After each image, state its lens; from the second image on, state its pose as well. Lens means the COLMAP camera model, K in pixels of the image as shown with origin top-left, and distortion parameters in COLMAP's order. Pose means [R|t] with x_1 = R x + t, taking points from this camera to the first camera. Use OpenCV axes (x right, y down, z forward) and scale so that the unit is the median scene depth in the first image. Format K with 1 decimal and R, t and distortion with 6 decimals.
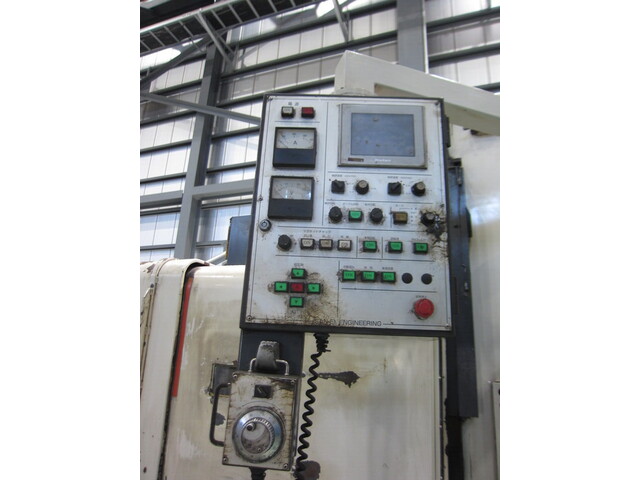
lens RADIAL K [[395.7, 0, 320.0], [0, 395.7, 240.0], [0, 0, 1]] dist [-0.045278, 0.000279]
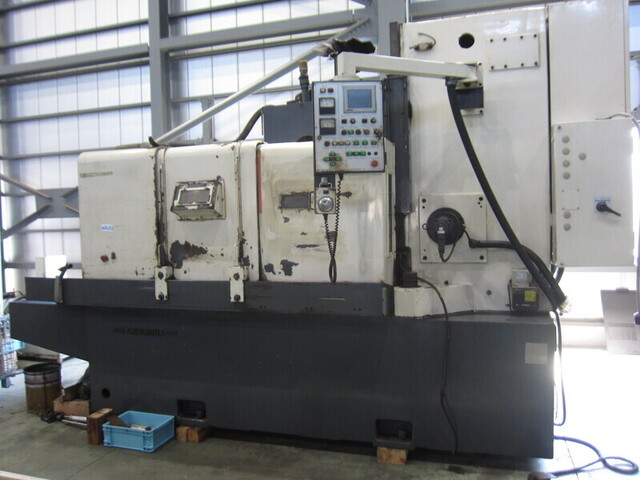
lens RADIAL K [[526.4, 0, 320.0], [0, 526.4, 240.0], [0, 0, 1]] dist [-0.047123, 0.004723]
pose [[0.995665, -0.073509, 0.056982, -0.388307], [0.050818, 0.943085, 0.328645, -0.562150], [-0.077897, -0.324325, 0.942733, -2.684243]]
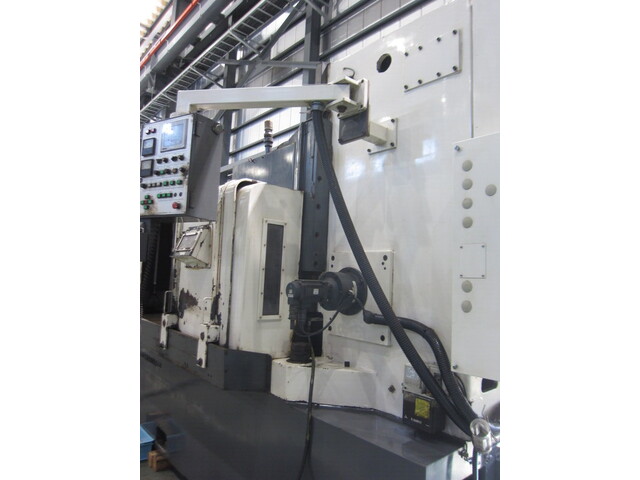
lens RADIAL K [[395.7, 0, 320.0], [0, 395.7, 240.0], [0, 0, 1]] dist [-0.045278, 0.000279]
pose [[0.884347, -0.044976, -0.464659, 2.080677], [0.124740, 0.981923, 0.142363, 0.130394], [0.449857, -0.183860, 0.873971, -0.810437]]
